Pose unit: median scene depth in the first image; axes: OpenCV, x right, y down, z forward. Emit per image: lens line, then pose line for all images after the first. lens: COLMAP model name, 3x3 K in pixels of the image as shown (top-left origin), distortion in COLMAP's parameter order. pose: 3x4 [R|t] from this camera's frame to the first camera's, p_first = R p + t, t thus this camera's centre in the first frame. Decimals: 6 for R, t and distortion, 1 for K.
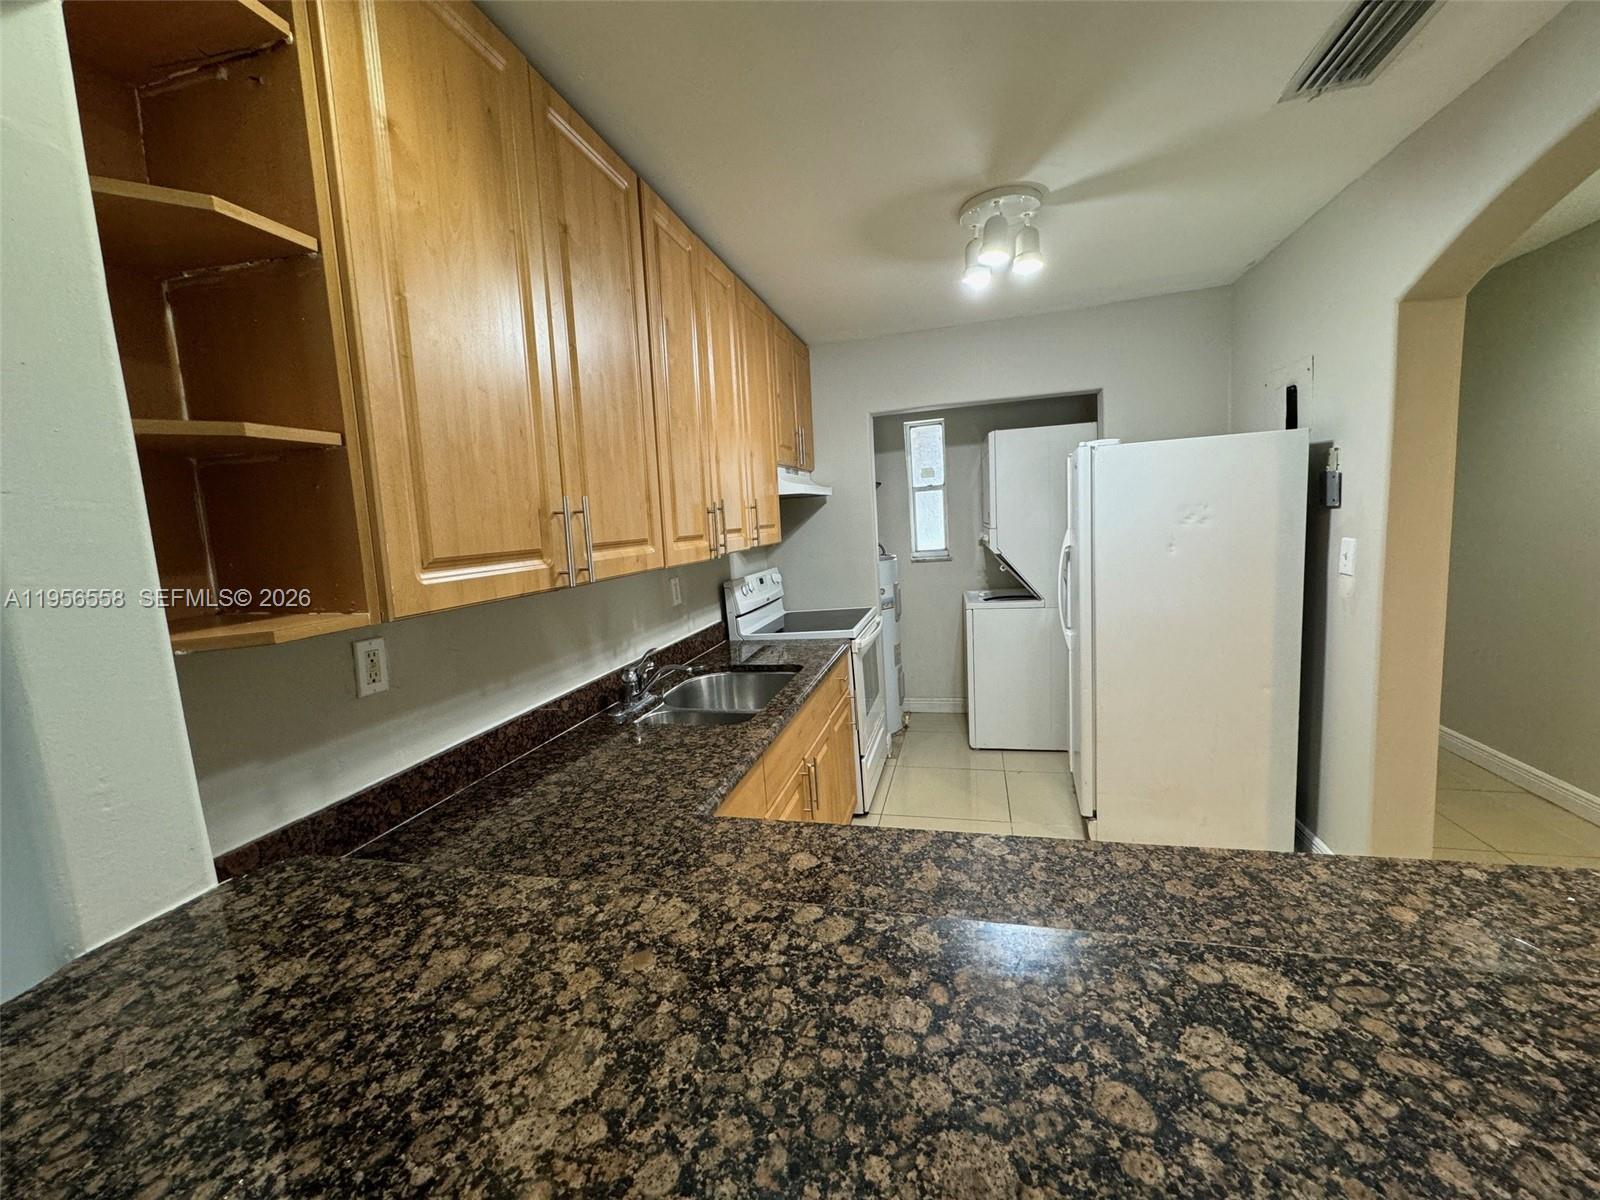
lens RADIAL K [[634.2, 0, 797.9], [0, 634.2, 596.2], [0, 0, 1]] dist [-0.001212, -0.000267]
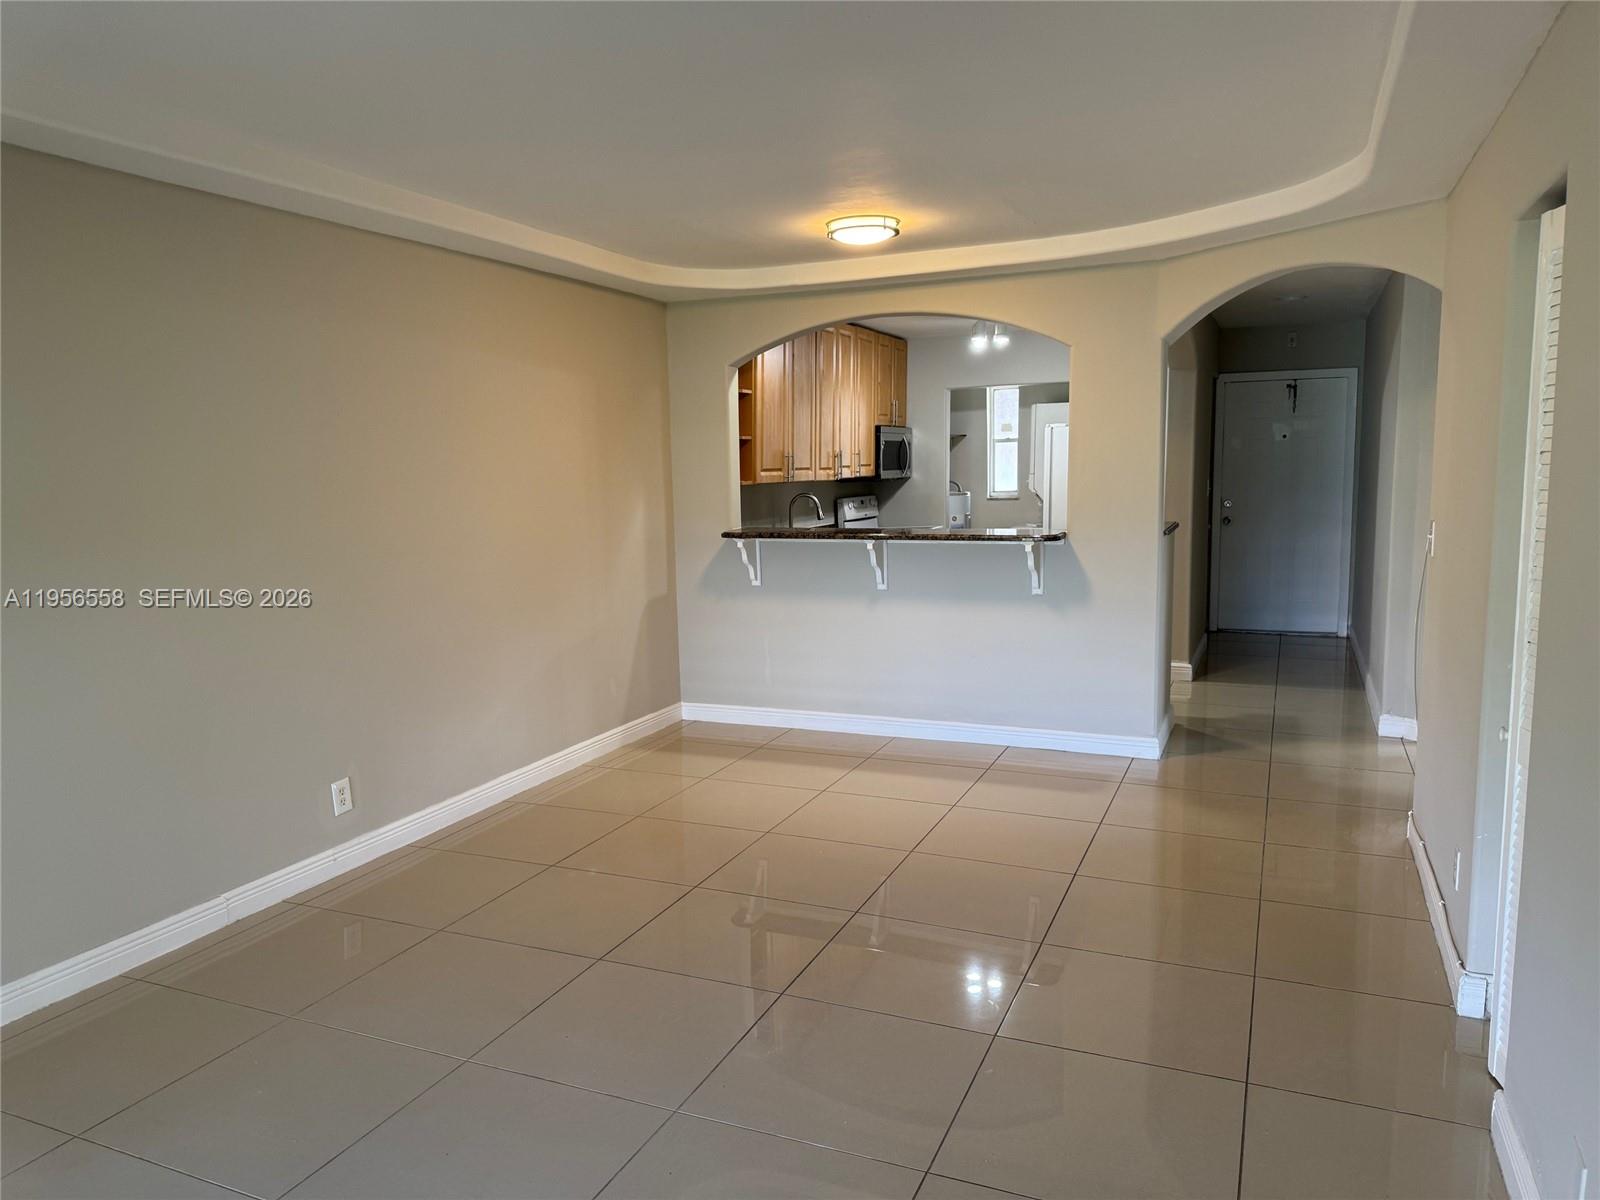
lens RADIAL K [[1120.1, 0, 790.0], [0, 1120.1, 602.3], [0, 0, 1]] dist [0.066938, -0.088493]
pose [[0.987738, 0.065766, -0.141591, 0.391839], [-0.064069, 0.997809, 0.016517, 0.429199], [0.142367, -0.007243, 0.989787, -3.910808]]
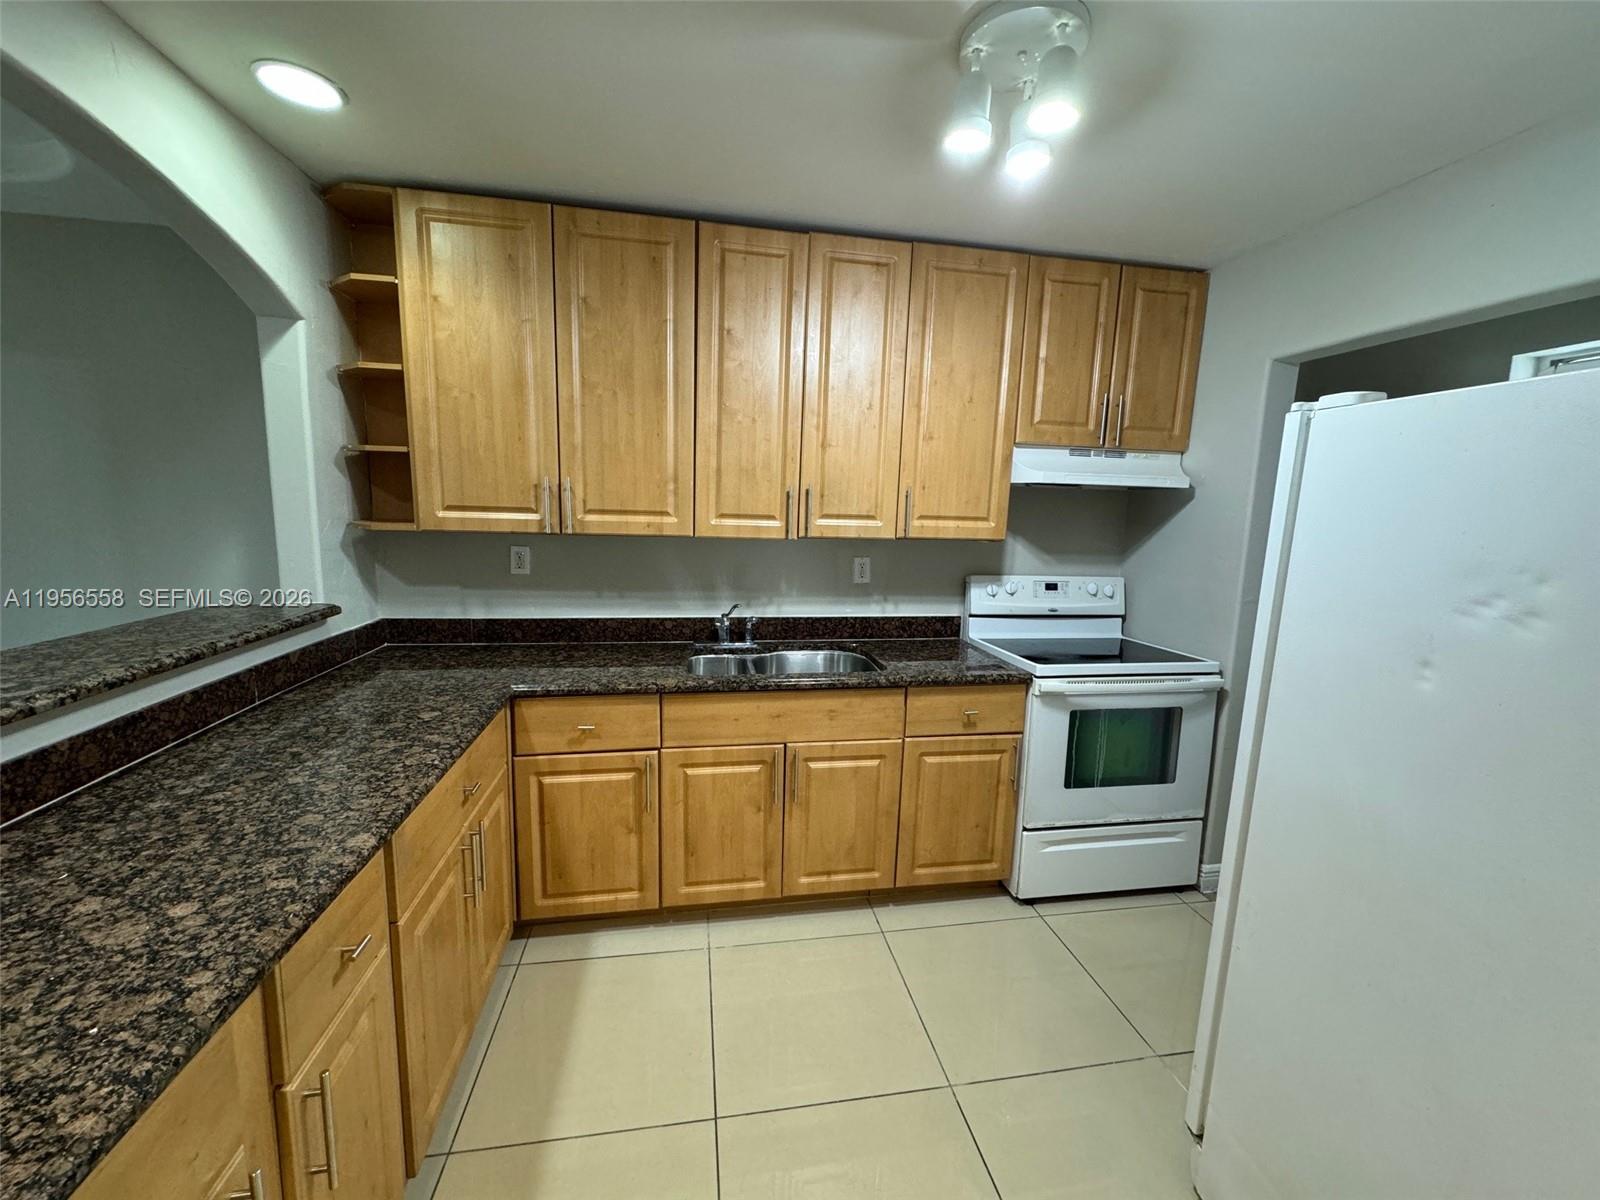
lens RADIAL K [[634.2, 0, 797.9], [0, 634.2, 596.2], [0, 0, 1]] dist [-0.001212, -0.000267]
pose [[0.414044, 0.207946, -0.886186, 1.319739], [-0.166140, 0.974467, 0.151037, -0.200130], [0.894967, 0.084695, 0.438020, 0.844062]]
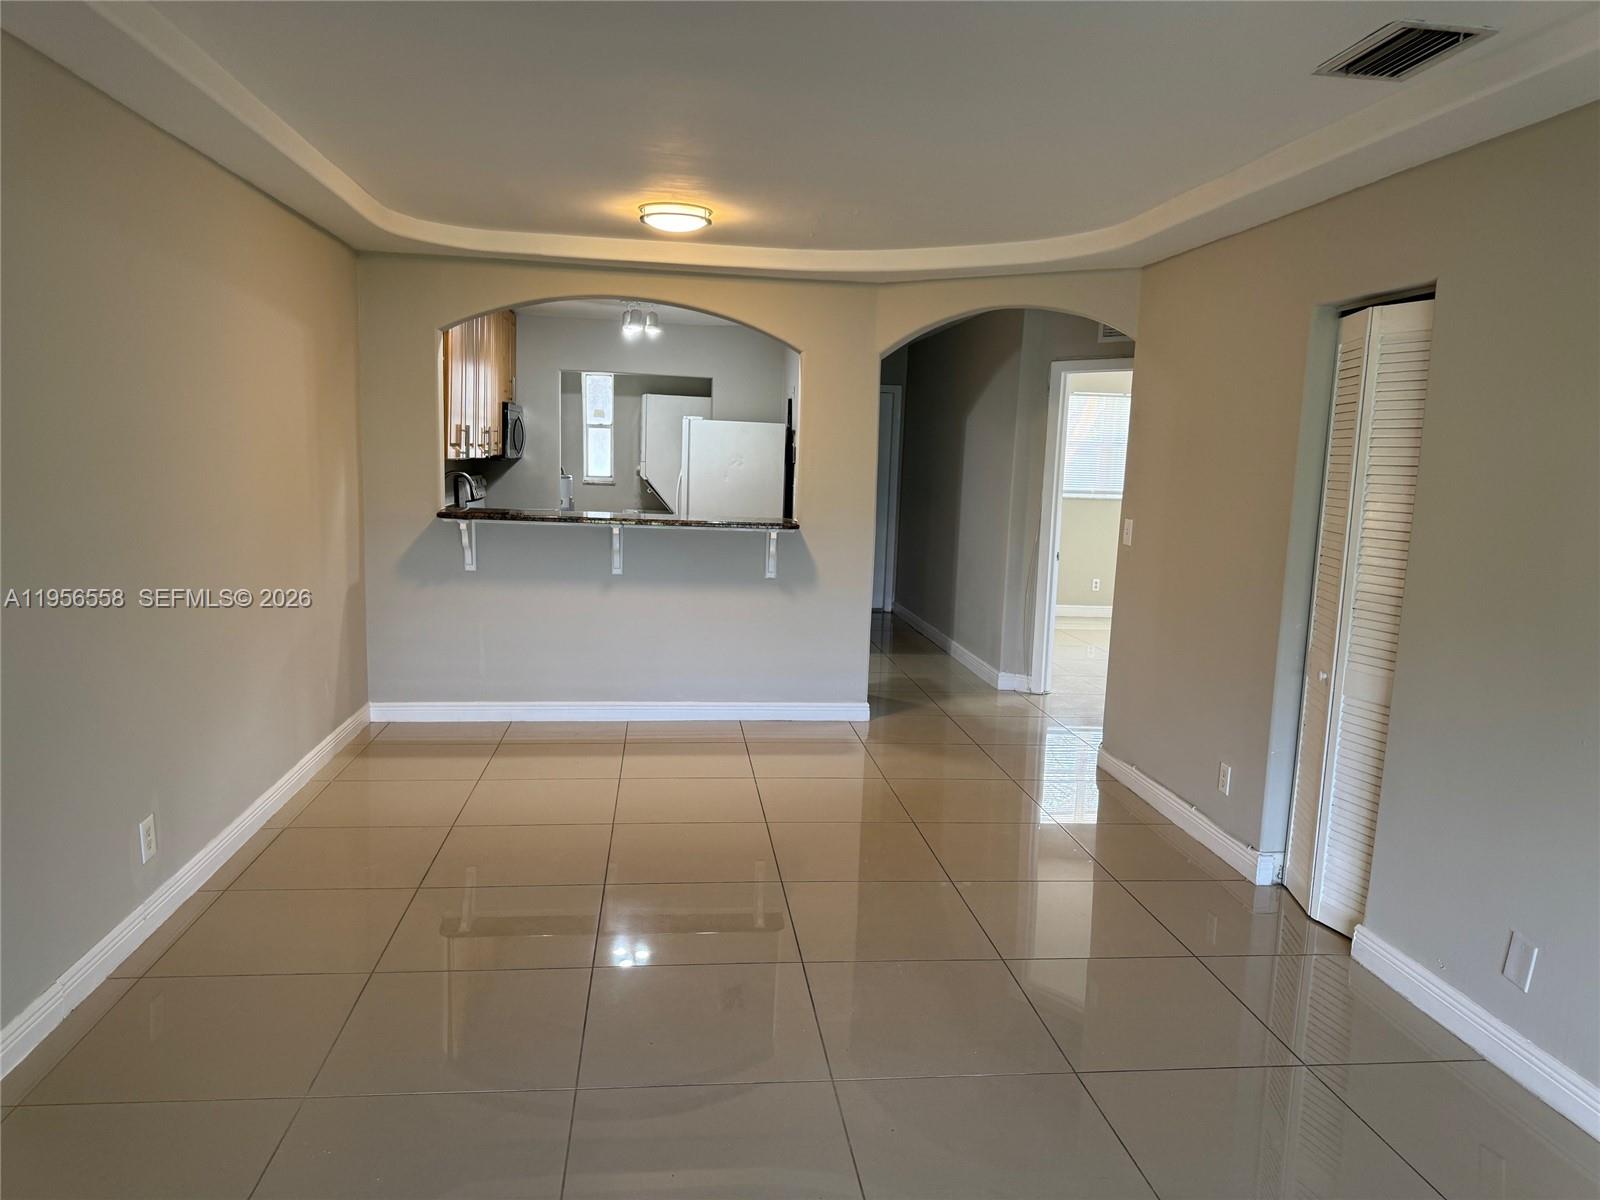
lens RADIAL K [[1098.1, 0, 809.3], [0, 1098.1, 607.1], [0, 0, 1]] dist [0.053079, -0.001223]
pose [[0.920625, 0.047741, 0.387518, -0.768550], [-0.054045, 0.998524, 0.005379, 0.490591], [-0.386689, -0.025895, 0.921847, -3.775758]]
